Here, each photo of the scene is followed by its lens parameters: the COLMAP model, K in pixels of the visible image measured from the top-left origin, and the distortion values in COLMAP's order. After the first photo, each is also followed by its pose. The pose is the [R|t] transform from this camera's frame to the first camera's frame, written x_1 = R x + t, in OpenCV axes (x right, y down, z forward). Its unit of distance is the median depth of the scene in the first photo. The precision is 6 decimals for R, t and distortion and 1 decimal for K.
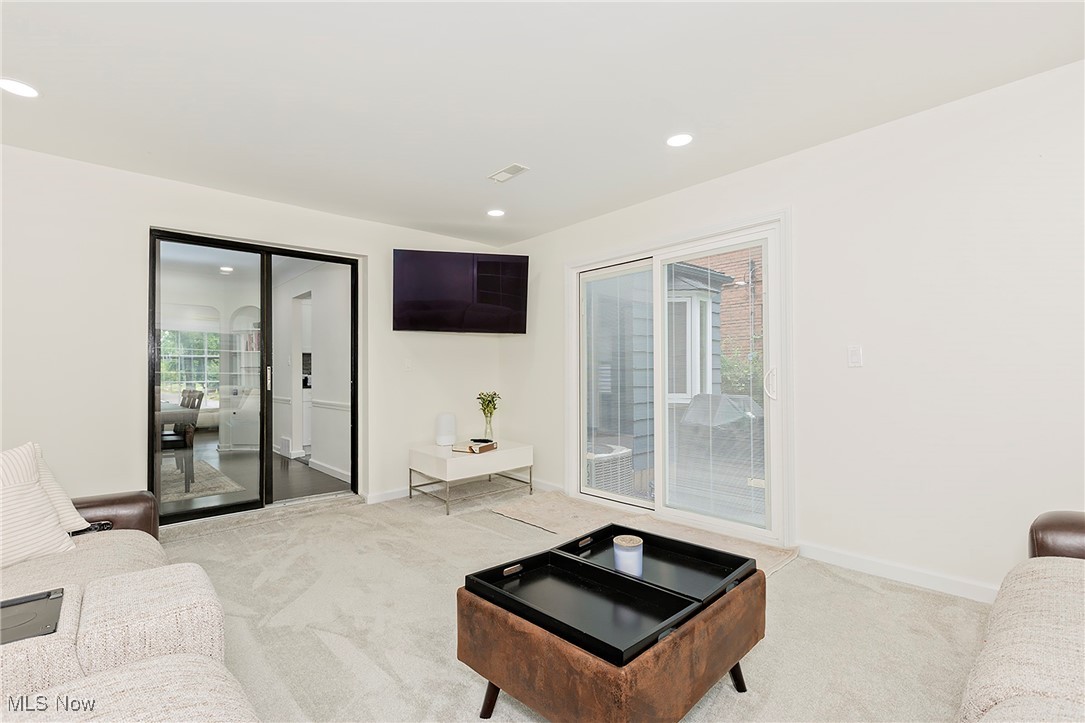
lens RADIAL K [[497.7, 0, 546.0], [0, 497.7, 358.6], [0, 0, 1]] dist [-0.000337, -0.000080]
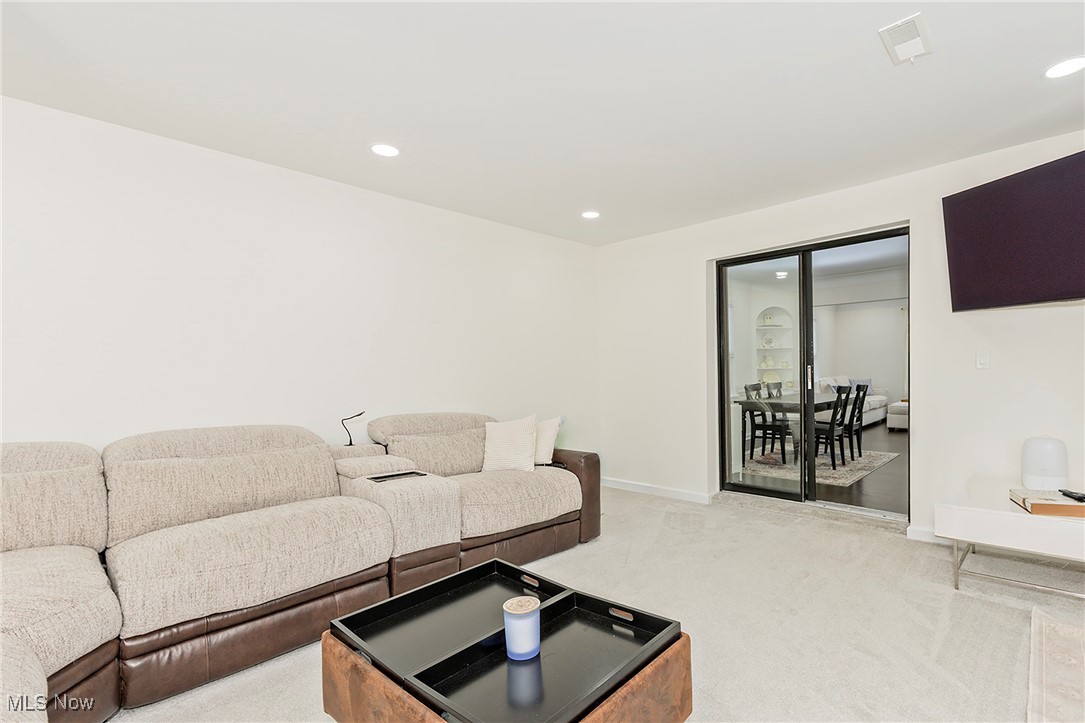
lens RADIAL K [[480.5, 0, 542.7], [0, 480.5, 378.1], [0, 0, 1]] dist [-0.000128, -0.000004]
pose [[0.057566, 0.018233, -0.998175, 0.387056], [0.047160, 0.998667, 0.020961, -0.004001], [0.997227, -0.048281, 0.056629, 0.413965]]
